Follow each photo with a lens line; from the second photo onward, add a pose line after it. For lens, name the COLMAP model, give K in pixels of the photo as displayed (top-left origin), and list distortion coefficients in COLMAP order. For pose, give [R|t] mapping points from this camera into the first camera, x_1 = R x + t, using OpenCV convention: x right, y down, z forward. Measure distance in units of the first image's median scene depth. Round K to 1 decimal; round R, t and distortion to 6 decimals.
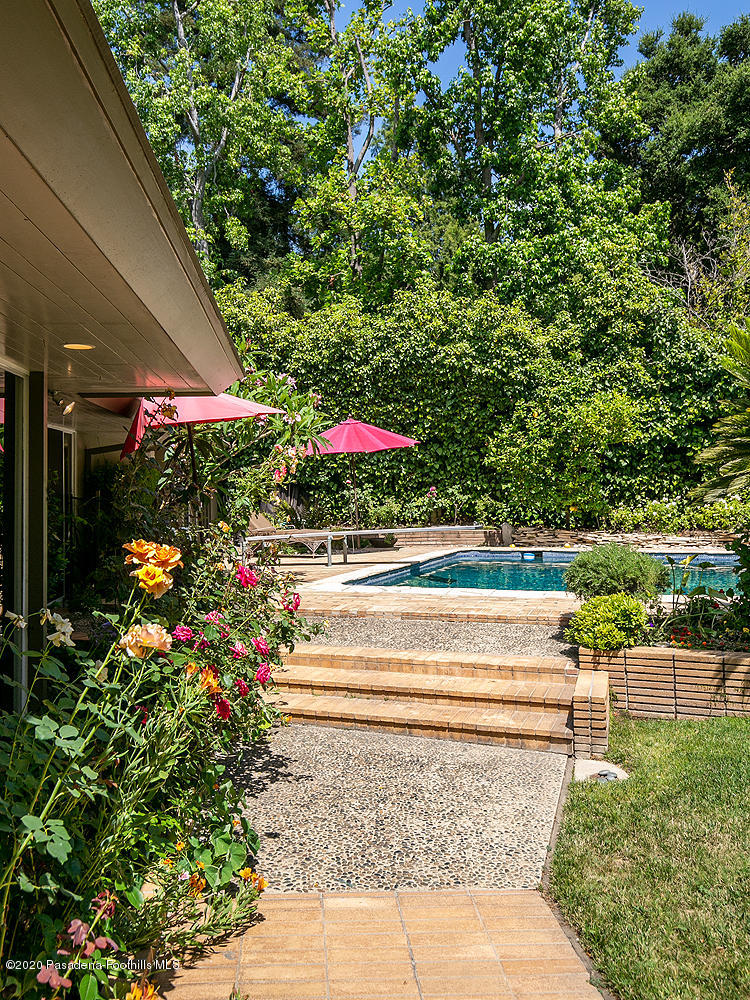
lens RADIAL K [[828.5, 0, 375.0], [0, 828.5, 500.0], [0, 0, 1]] dist [-0.003804, -0.002795]
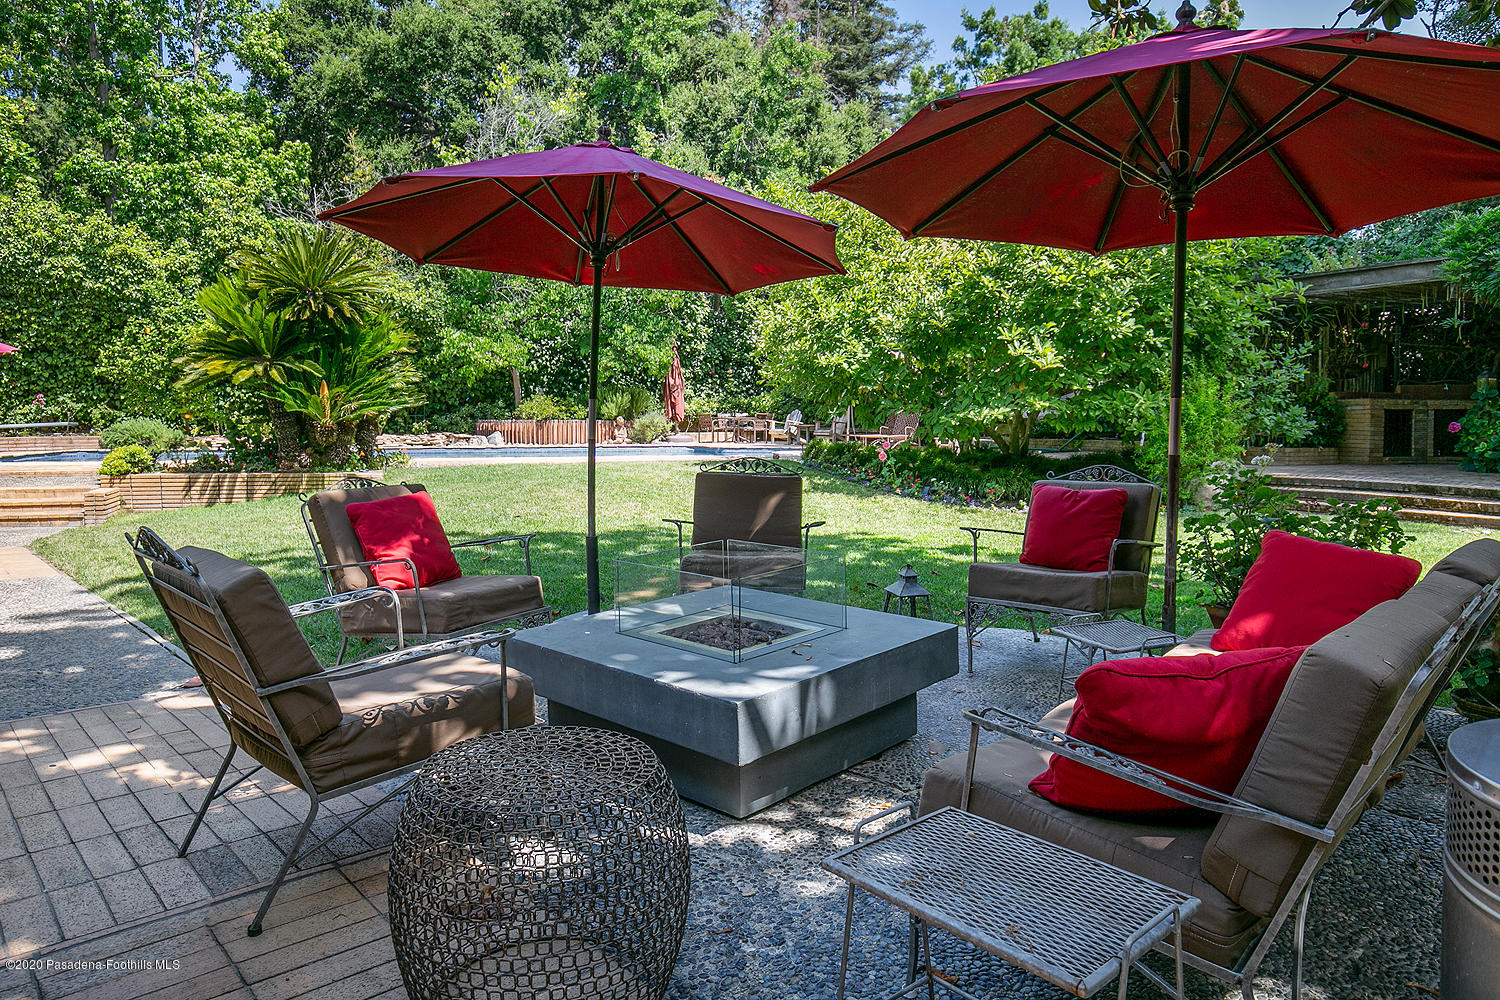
lens RADIAL K [[989.9, 0, 746.7], [0, 989.9, 479.2], [0, 0, 1]] dist [0.000801, 0.004462]
pose [[0.802582, -0.019054, 0.596237, 0.037655], [-0.003524, 0.999321, 0.036679, 0.040664], [-0.596531, -0.031539, 0.801970, -0.505566]]
